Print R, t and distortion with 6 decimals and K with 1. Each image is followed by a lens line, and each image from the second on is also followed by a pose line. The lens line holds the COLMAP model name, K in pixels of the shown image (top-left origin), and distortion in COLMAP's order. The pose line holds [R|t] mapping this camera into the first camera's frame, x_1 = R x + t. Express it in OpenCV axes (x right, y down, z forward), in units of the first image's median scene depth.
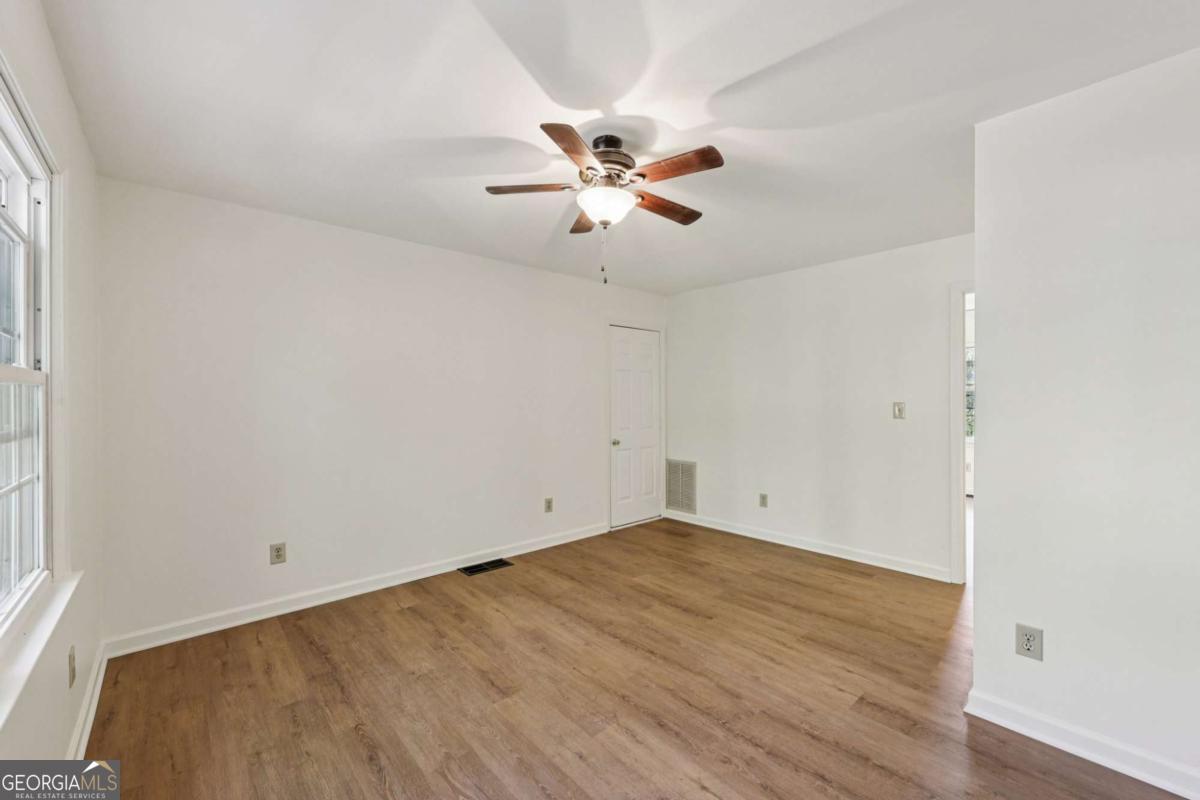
lens RADIAL K [[483.5, 0, 598.5], [0, 483.5, 399.3], [0, 0, 1]] dist [-0.019264, -0.000153]
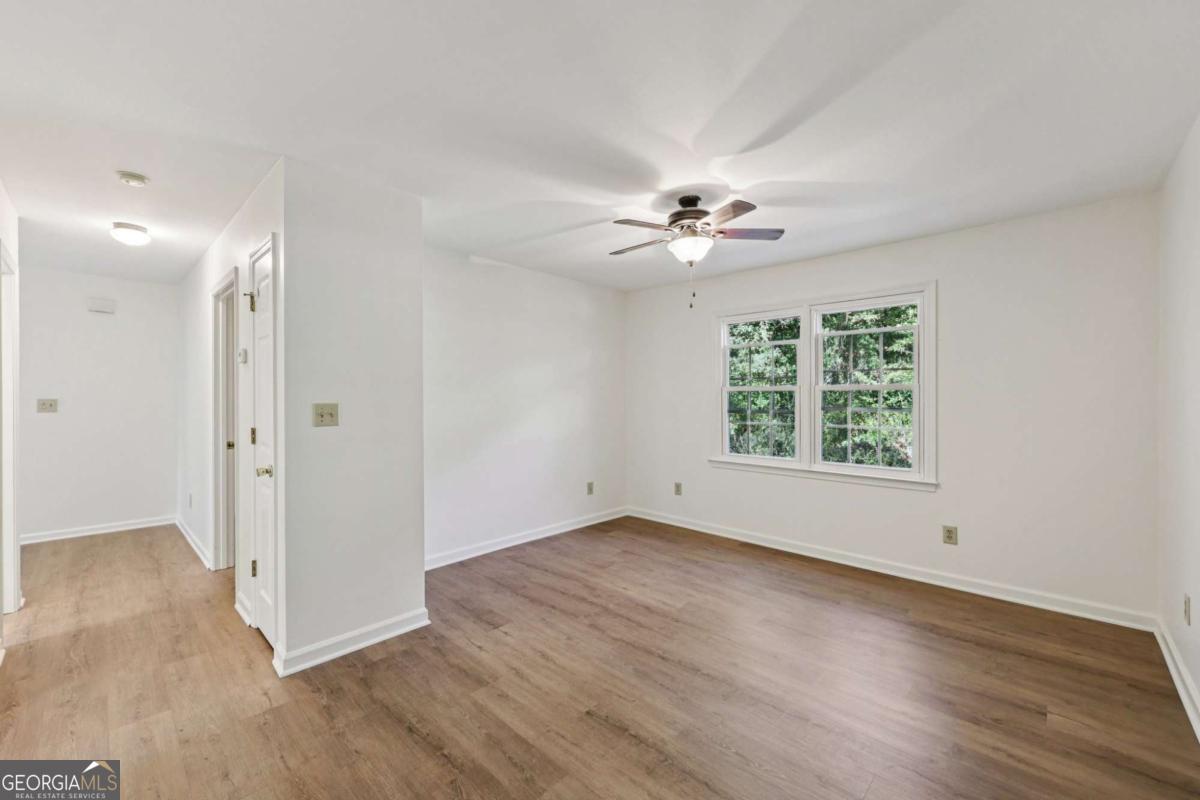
lens RADIAL K [[483.5, 0, 607.8], [0, 483.5, 396.9], [0, 0, 1]] dist [-0.019264, -0.000153]
pose [[-0.995344, 0.007239, -0.096114, 0.314969], [0.007243, 0.999974, 0.000312, 0.000611], [0.096114, -0.000386, -0.995370, 1.981112]]
